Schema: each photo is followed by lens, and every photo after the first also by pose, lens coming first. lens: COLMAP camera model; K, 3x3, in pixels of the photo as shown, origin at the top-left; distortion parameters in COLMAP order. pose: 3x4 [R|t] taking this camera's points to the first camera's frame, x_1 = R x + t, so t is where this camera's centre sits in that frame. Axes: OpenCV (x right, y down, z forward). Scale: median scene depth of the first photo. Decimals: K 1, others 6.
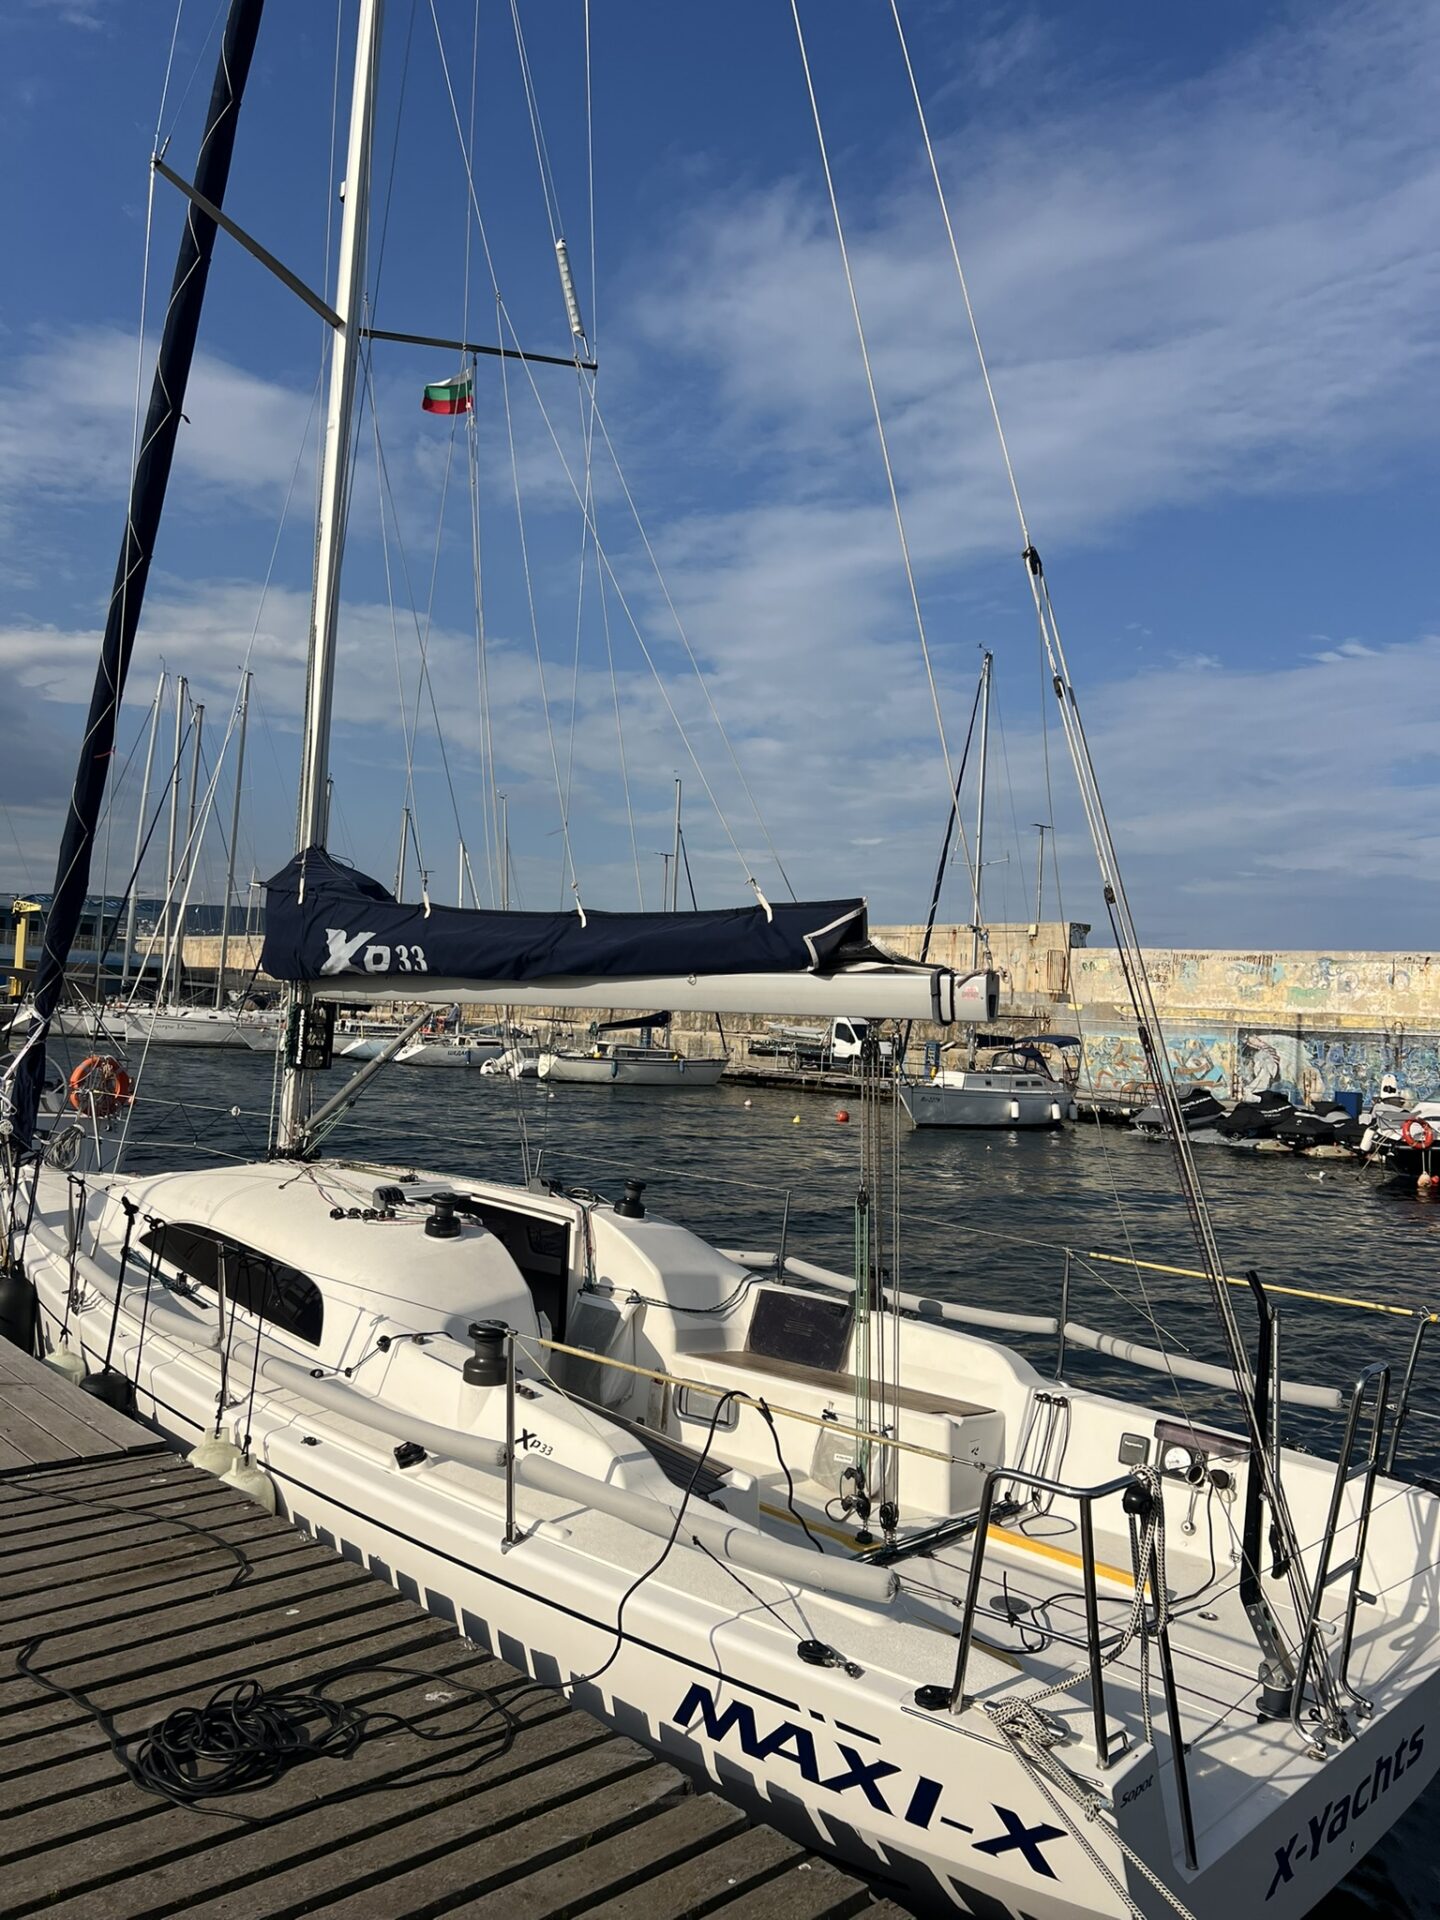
lens RADIAL K [[1460.2, 0, 730.4], [0, 1460.2, 956.0], [0, 0, 1]] dist [0.056889, -0.073766]
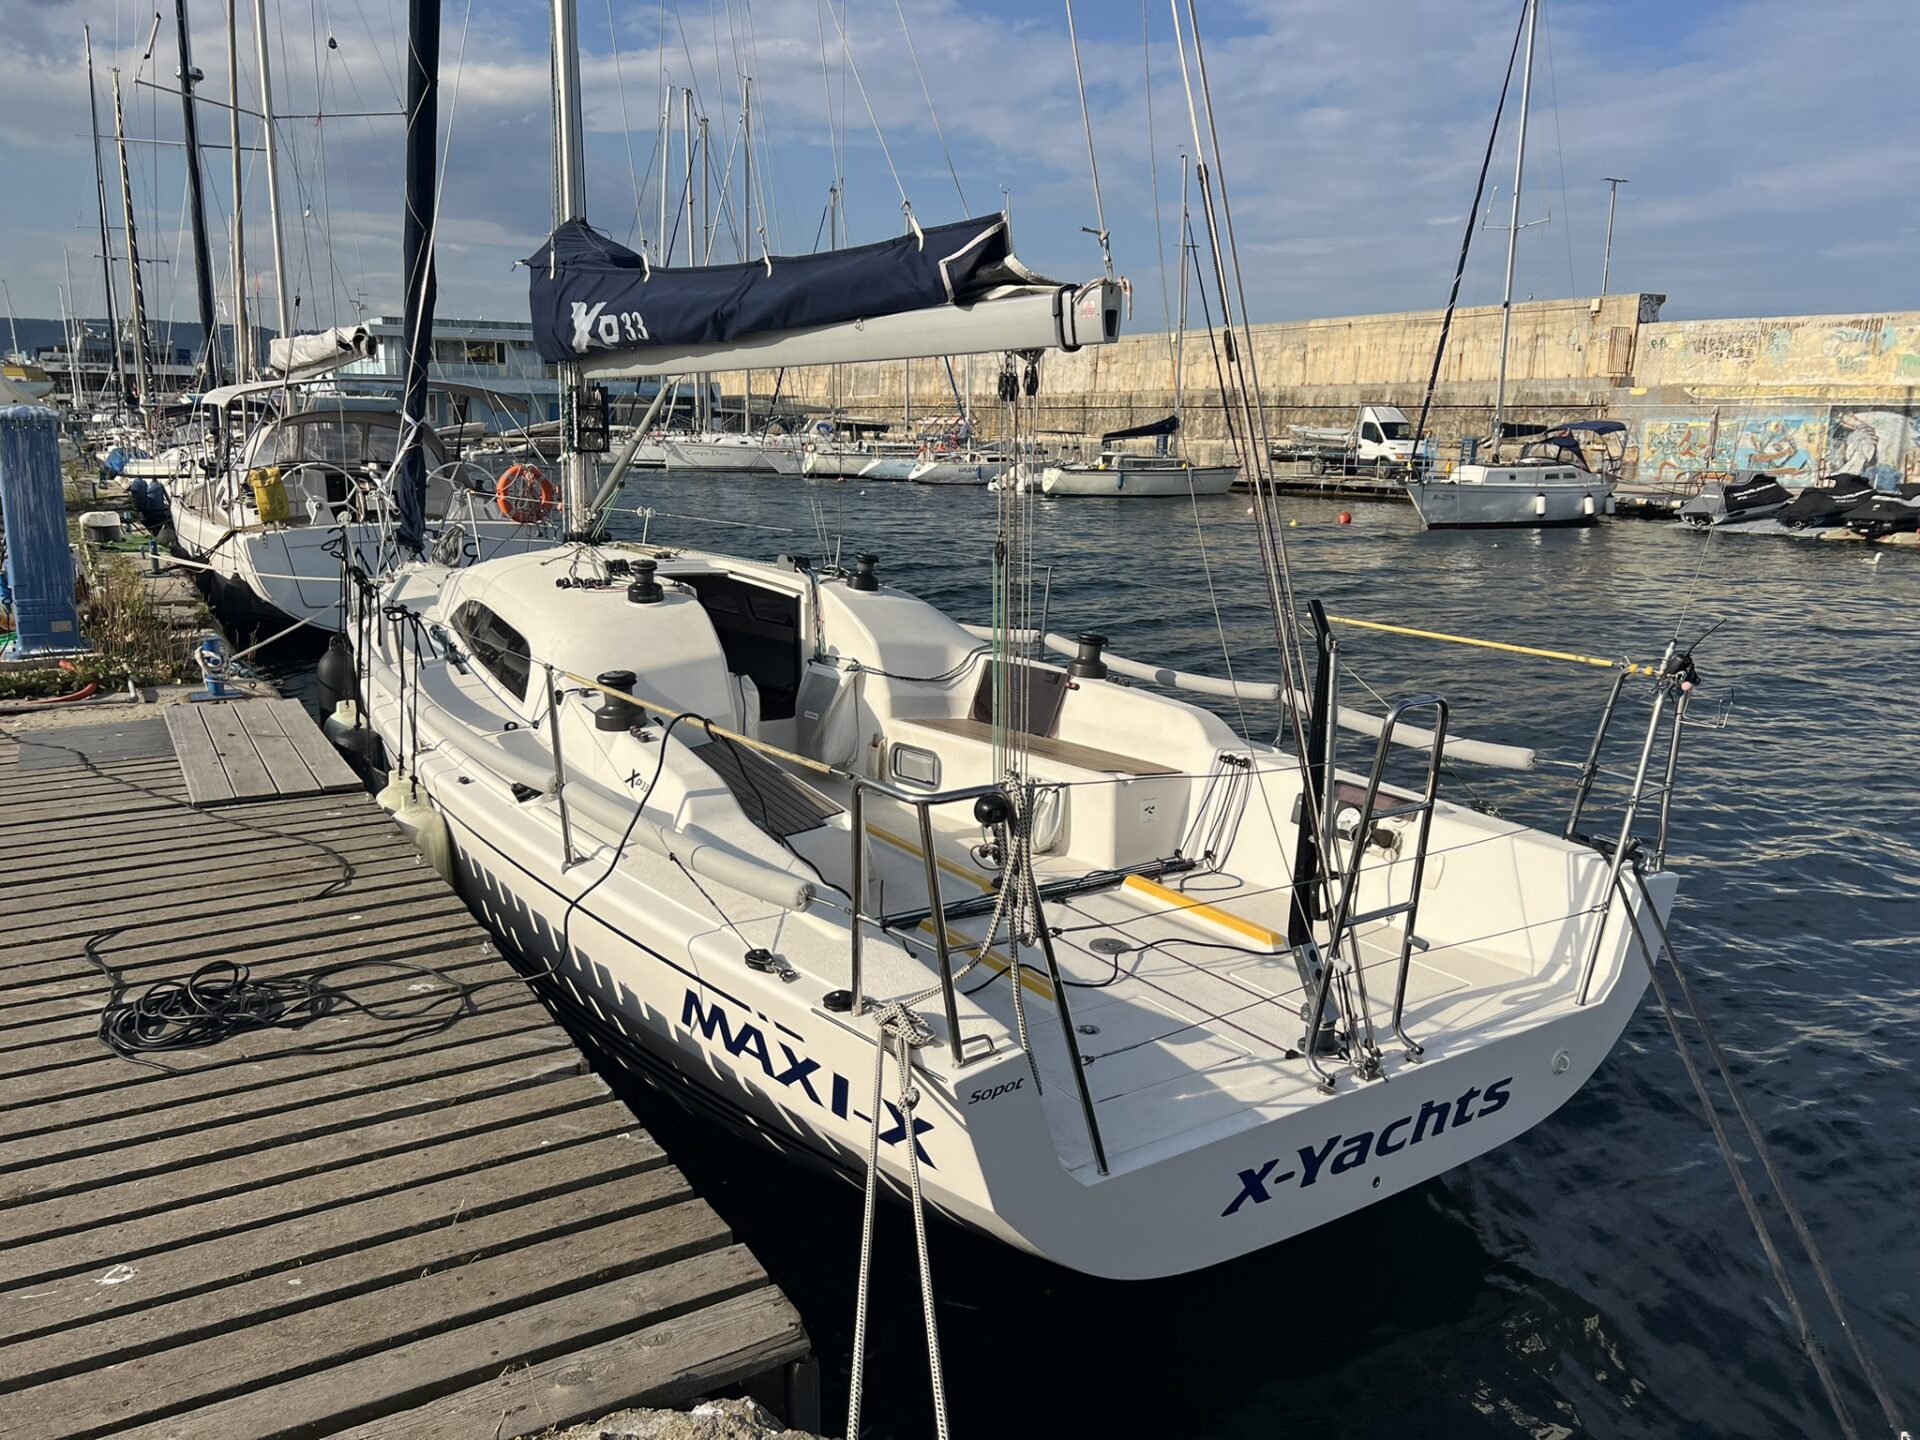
lens RADIAL K [[1460.2, 0, 966.2], [0, 1460.2, 737.9], [0, 0, 1]] dist [0.056889, -0.073766]
pose [[0.977326, 0.003626, -0.211711, 0.220888], [0.048158, 0.969844, 0.238920, 0.045568], [0.206193, -0.243698, 0.947679, 0.055261]]
